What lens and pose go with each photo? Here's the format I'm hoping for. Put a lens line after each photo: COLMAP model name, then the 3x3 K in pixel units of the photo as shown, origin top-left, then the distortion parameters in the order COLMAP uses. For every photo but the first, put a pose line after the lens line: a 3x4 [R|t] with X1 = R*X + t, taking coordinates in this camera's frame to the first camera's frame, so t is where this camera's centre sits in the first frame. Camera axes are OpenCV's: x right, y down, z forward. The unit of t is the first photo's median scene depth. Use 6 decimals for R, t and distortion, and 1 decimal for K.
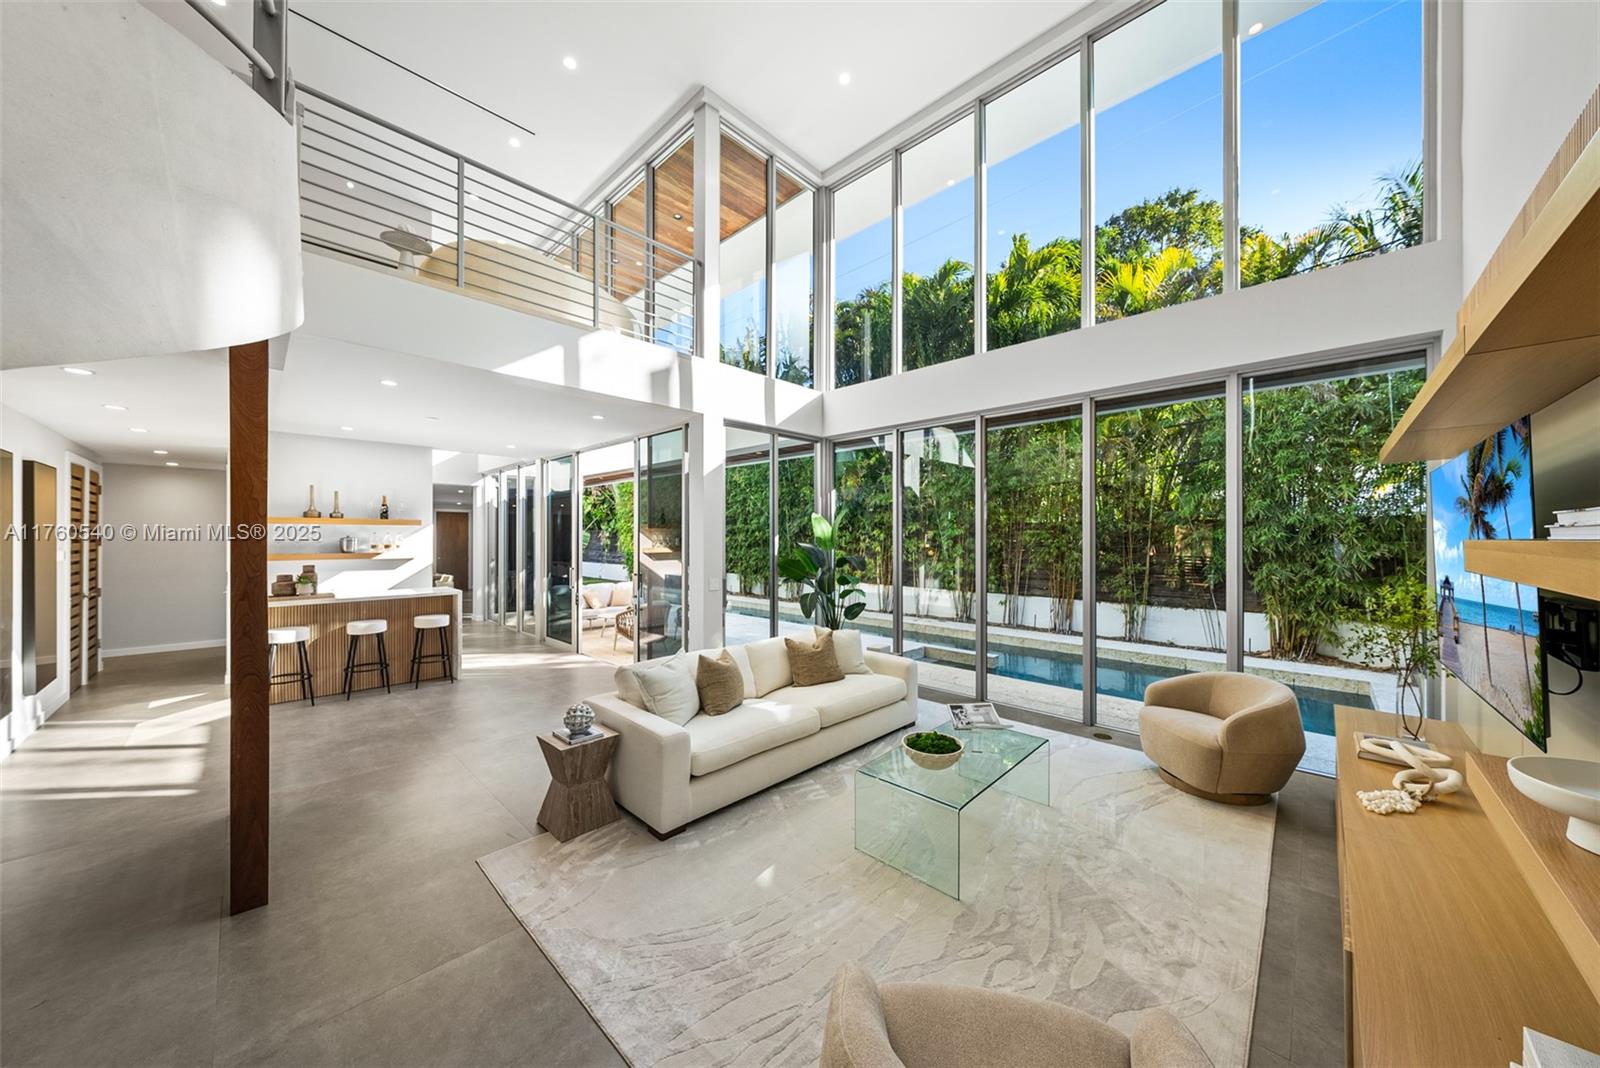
lens RADIAL K [[538.0, 0, 796.2], [0, 538.0, 538.0], [0, 0, 1]] dist [-0.000089, -0.000079]
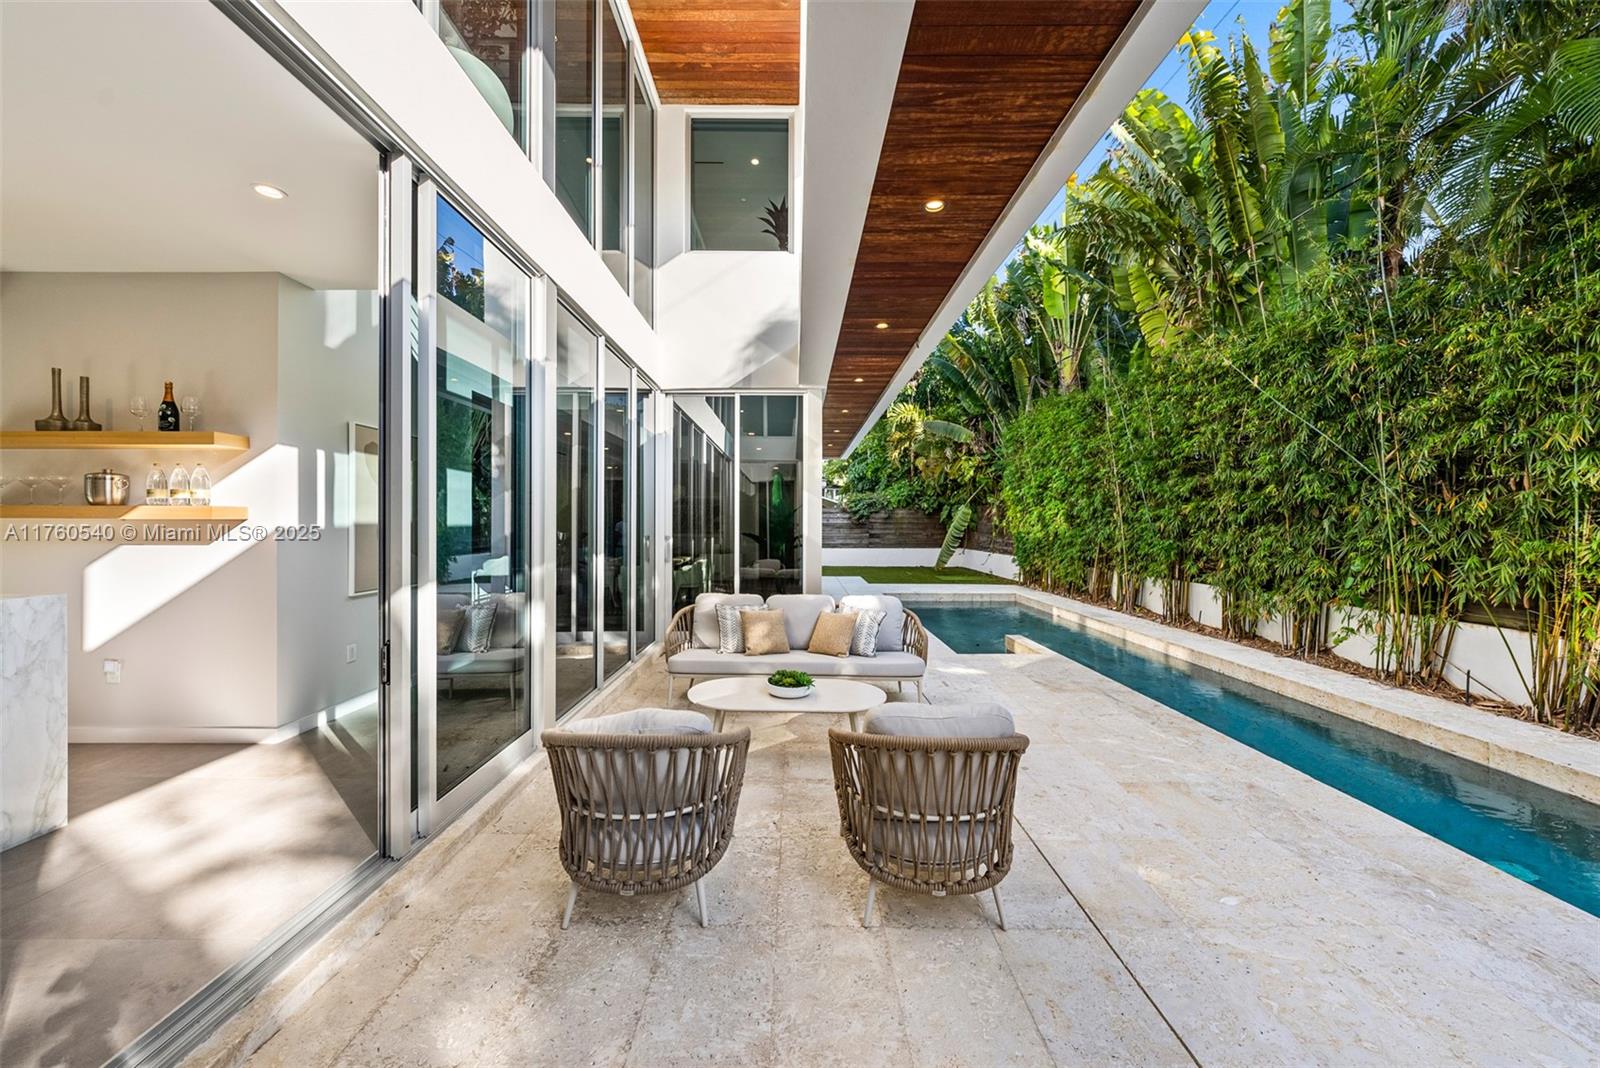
lens RADIAL K [[574.6, 0, 796.8], [0, 574.6, 528.6], [0, 0, 1]] dist [-0.006029, -0.000100]
pose [[0.703862, 0.007260, -0.710299, -0.050667], [-0.003988, 0.999972, 0.006269, 0.048331], [0.710325, -0.001580, 0.703872, 1.161097]]
